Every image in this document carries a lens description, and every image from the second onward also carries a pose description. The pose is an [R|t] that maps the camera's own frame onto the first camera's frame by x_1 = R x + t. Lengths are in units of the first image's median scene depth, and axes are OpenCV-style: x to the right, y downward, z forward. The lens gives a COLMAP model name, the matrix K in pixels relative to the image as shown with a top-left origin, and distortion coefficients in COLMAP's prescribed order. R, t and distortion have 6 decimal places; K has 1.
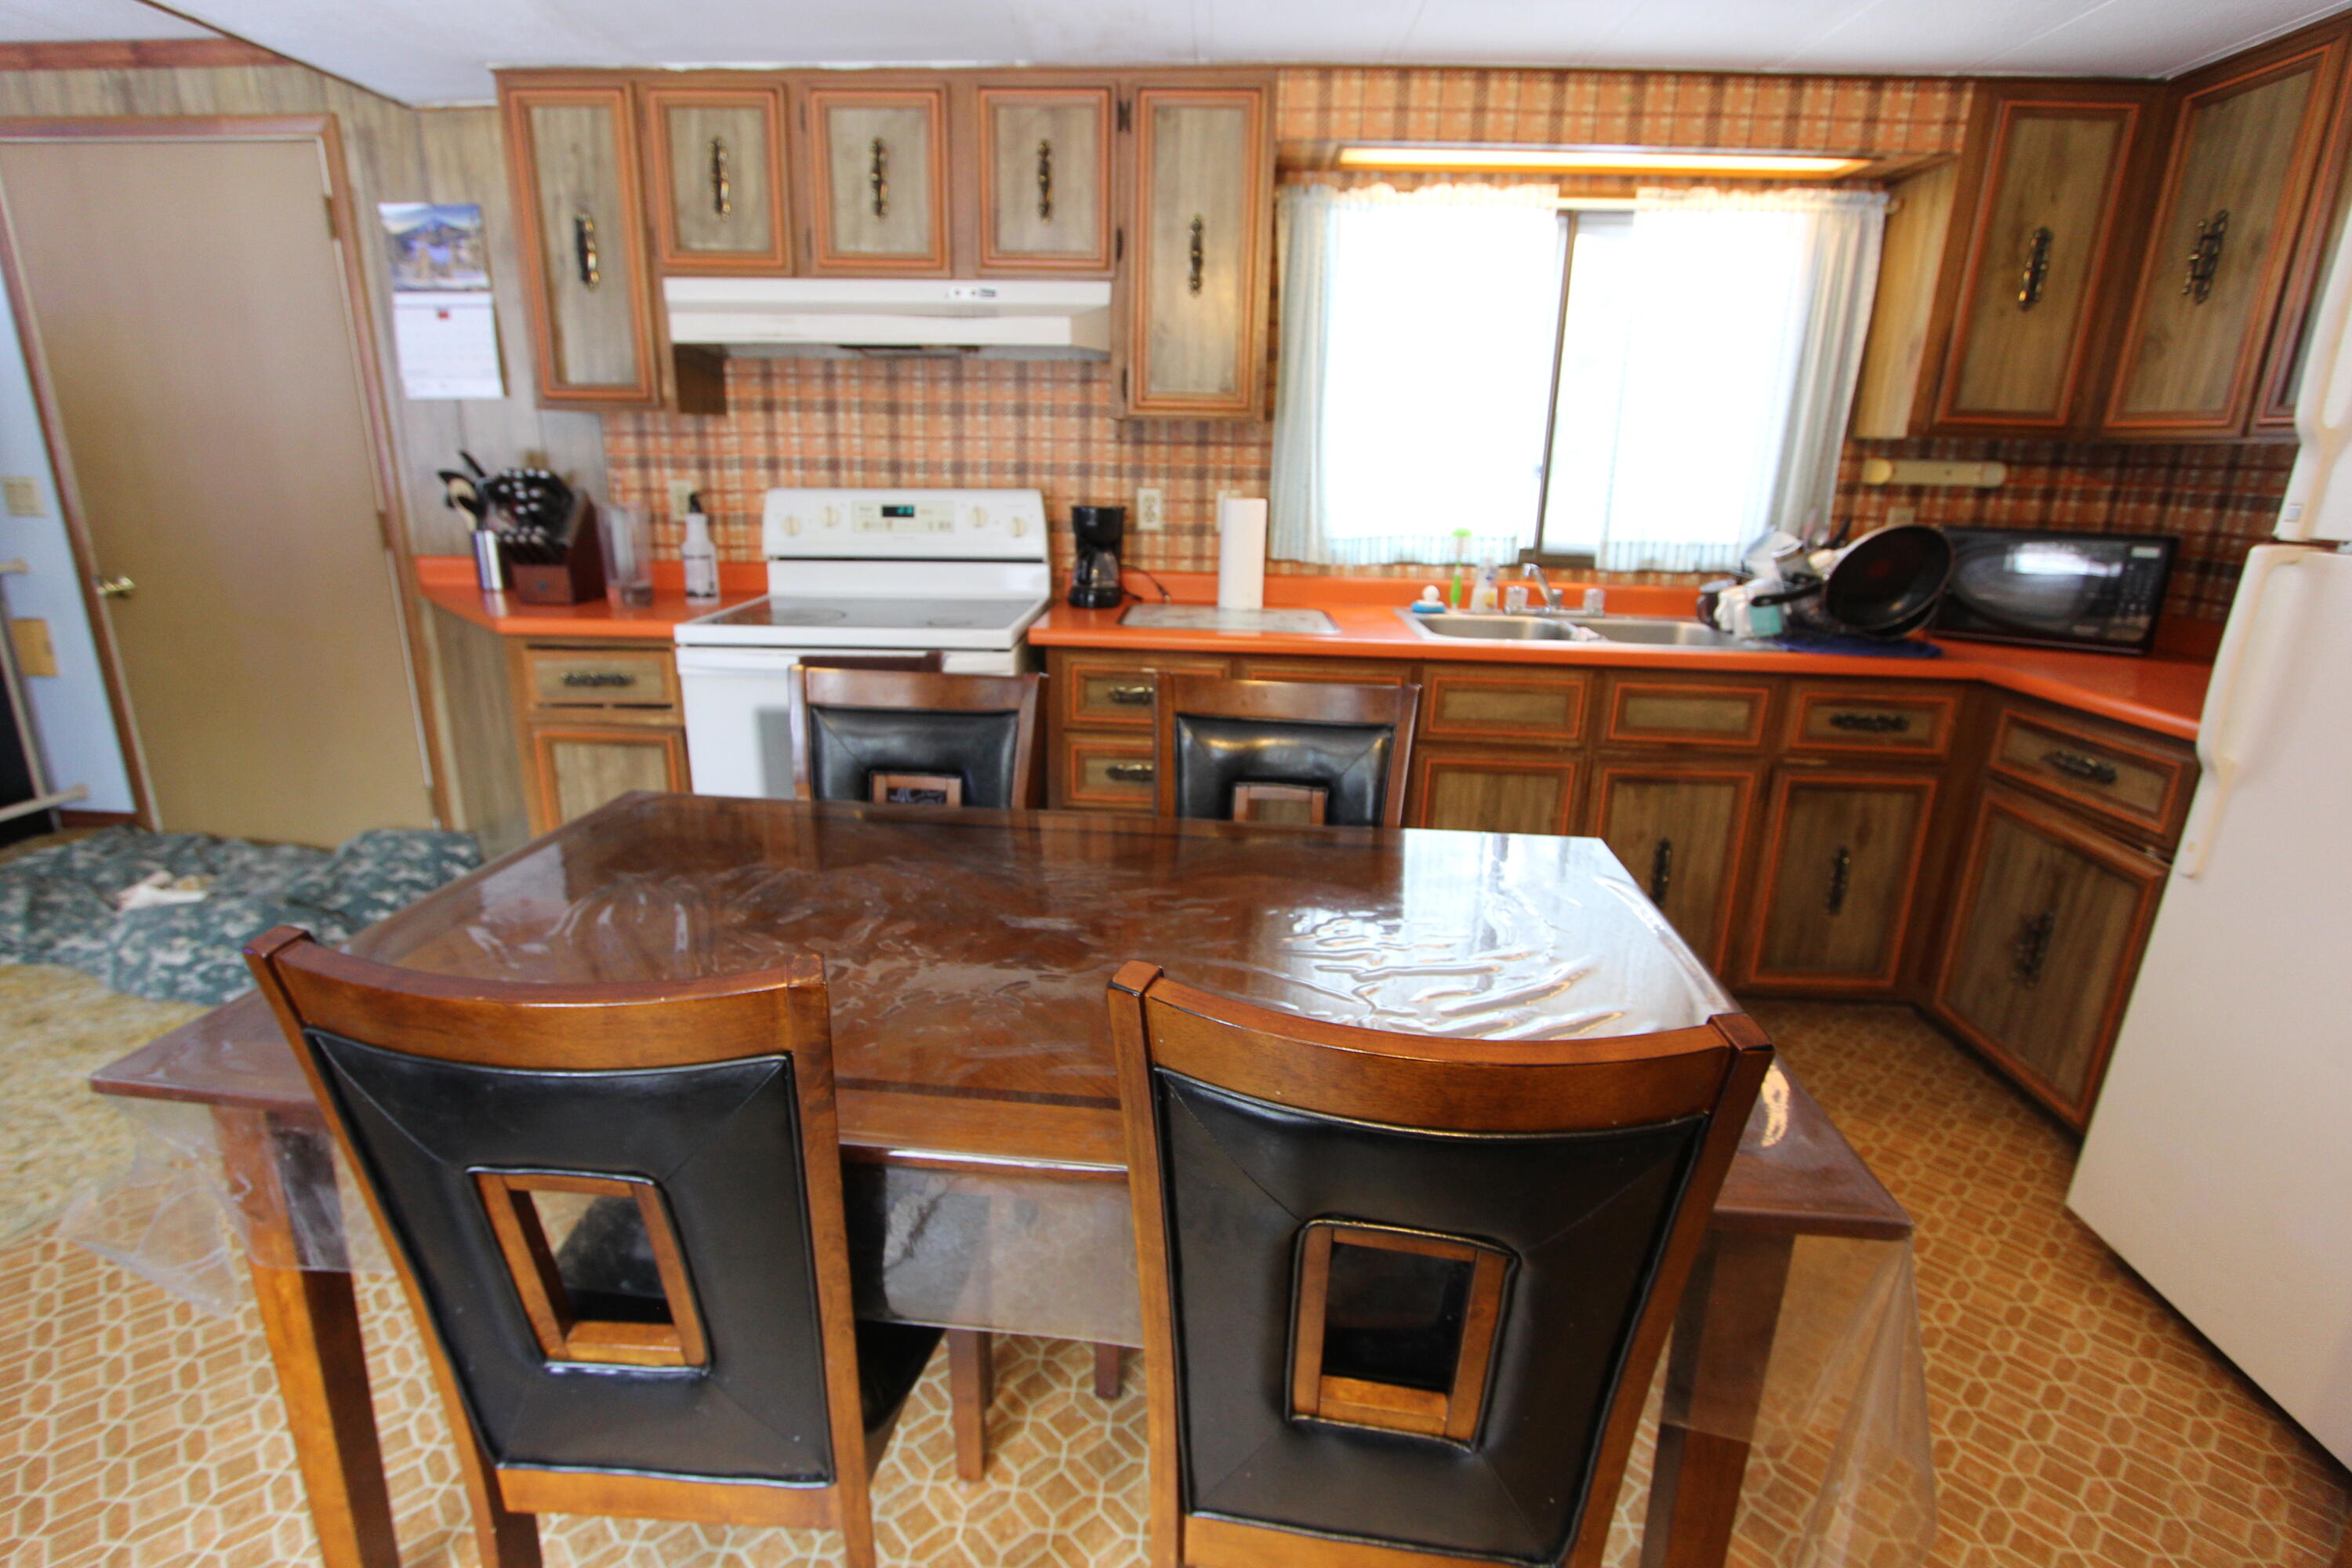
lens RADIAL K [[1147.3, 0, 1162.8], [0, 1147.3, 795.1], [0, 0, 1]] dist [-0.021813, 0.003684]
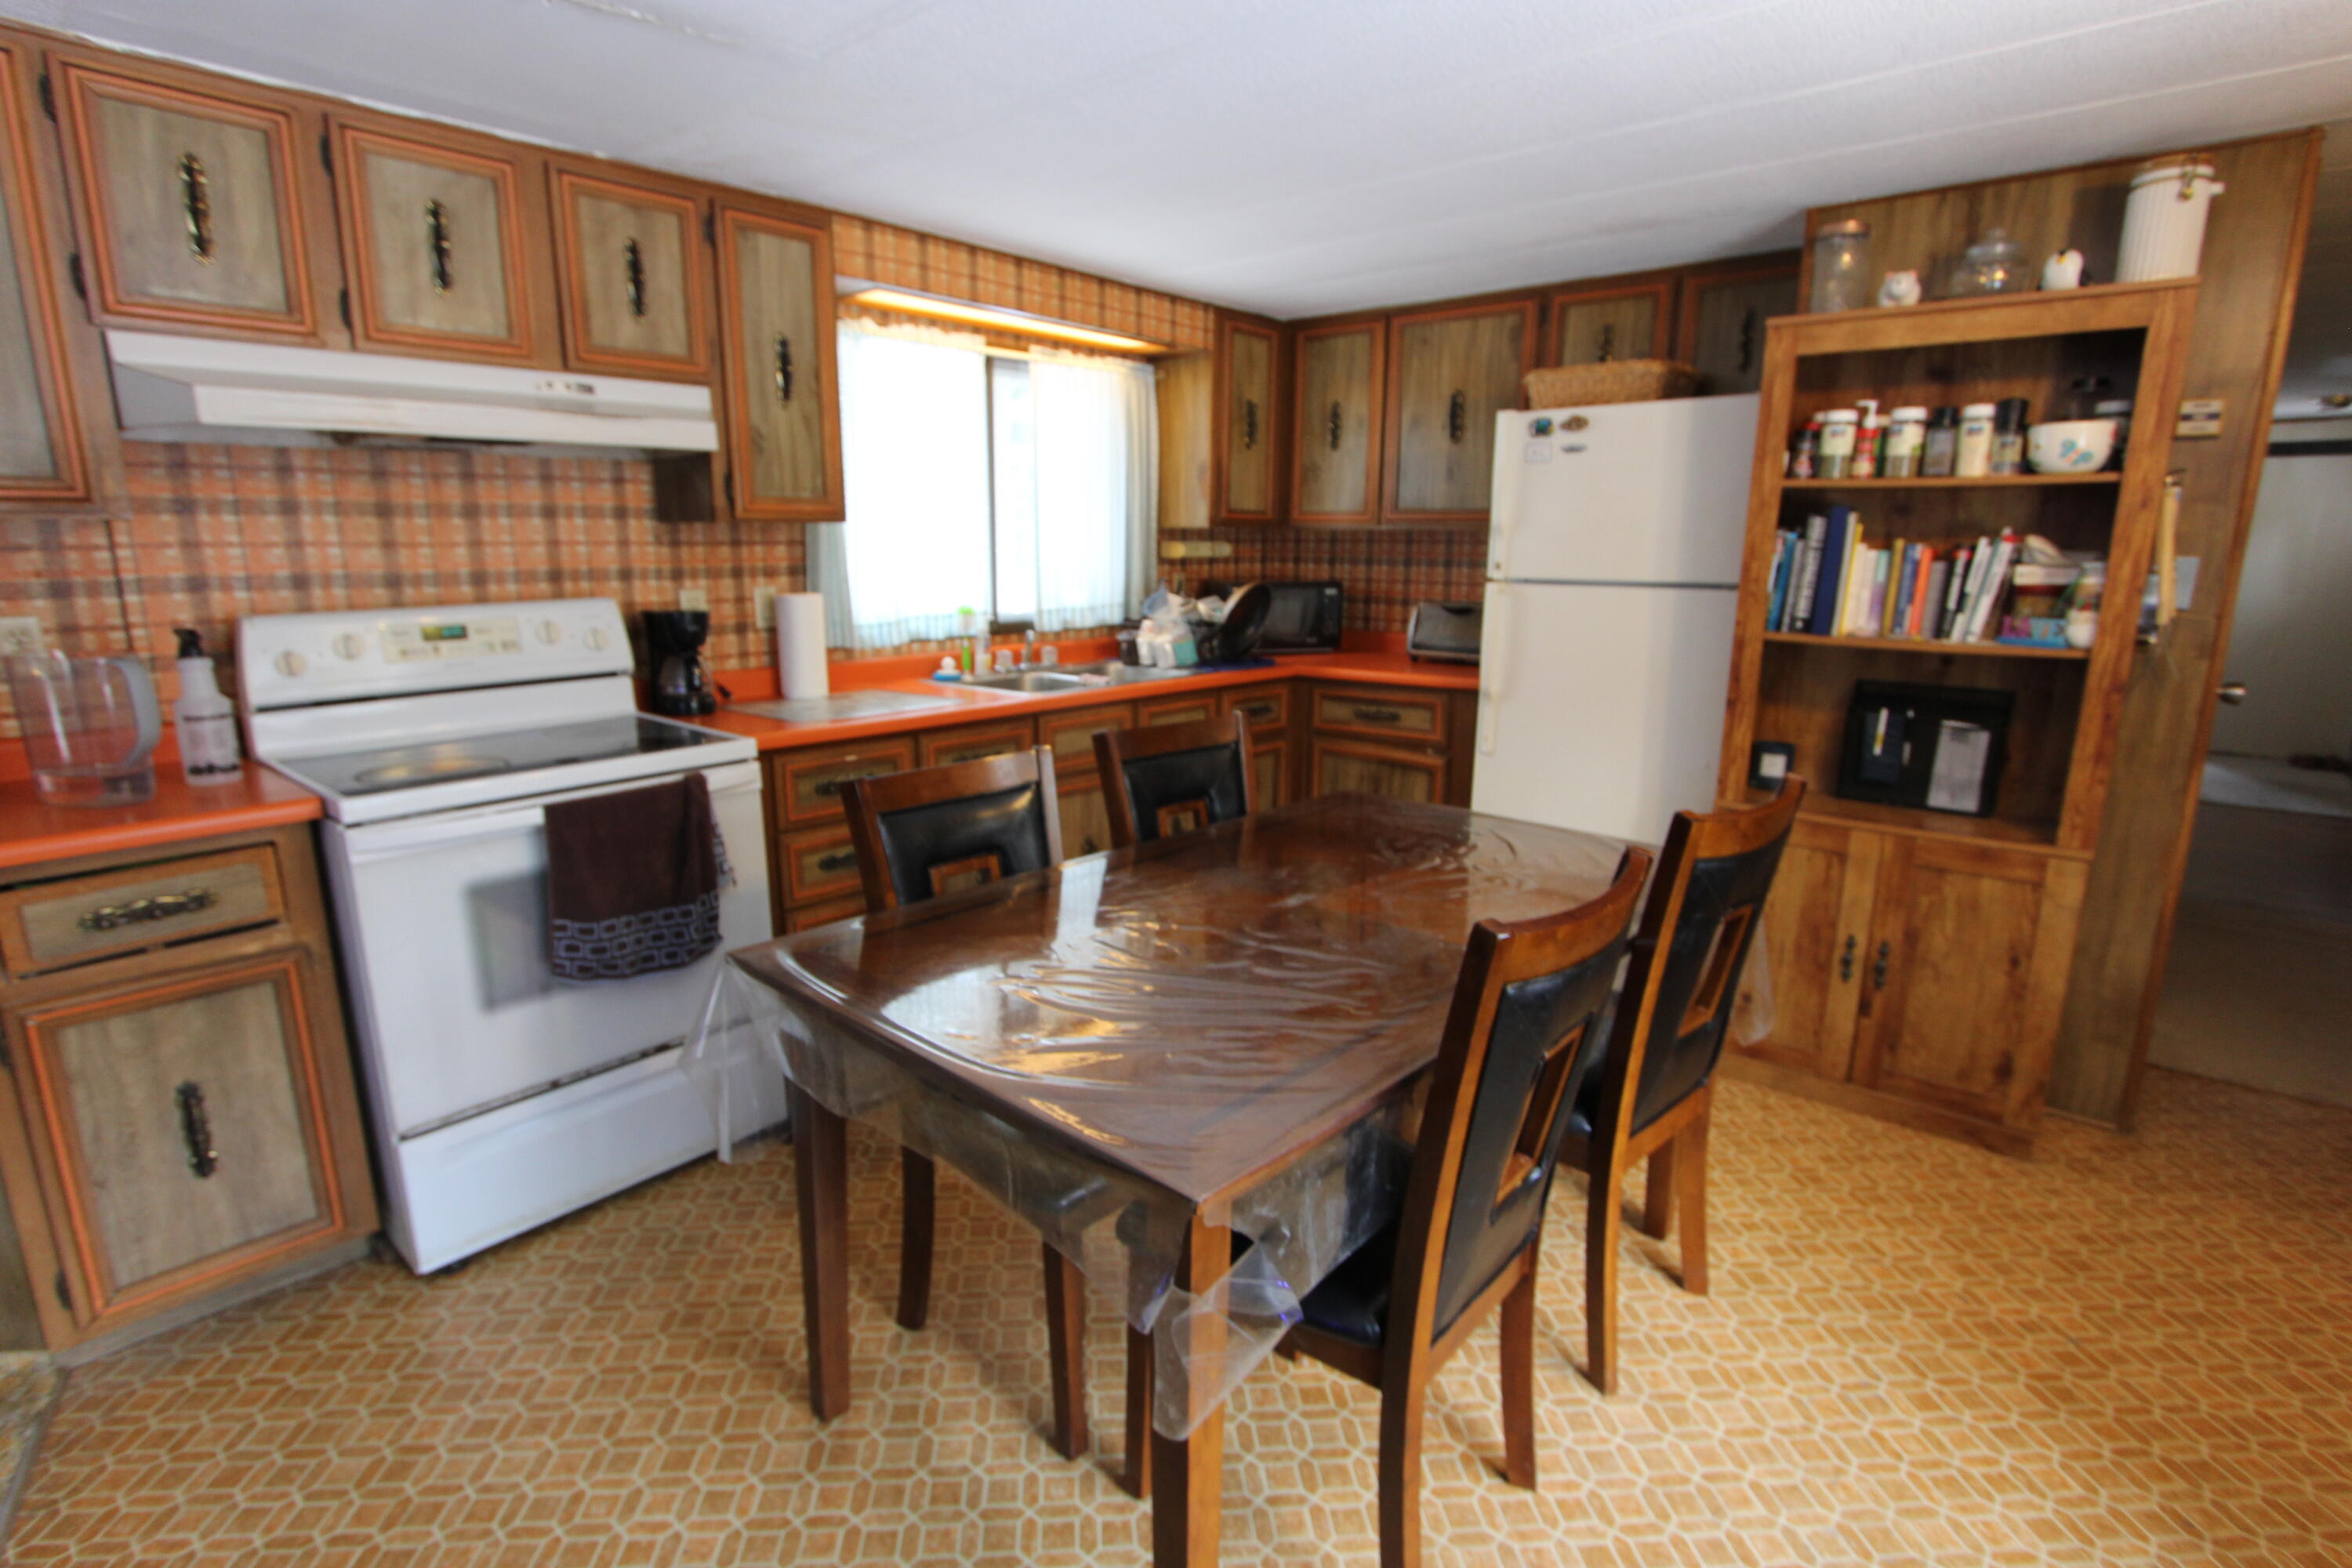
lens RADIAL K [[1147.3, 0, 1162.8], [0, 1147.3, 795.1], [0, 0, 1]] dist [-0.021813, 0.003684]
pose [[0.615169, -0.189924, 0.765177, -0.577590], [0.238567, 0.969892, 0.048938, -0.053037], [-0.751434, 0.152441, 0.641957, 0.106680]]
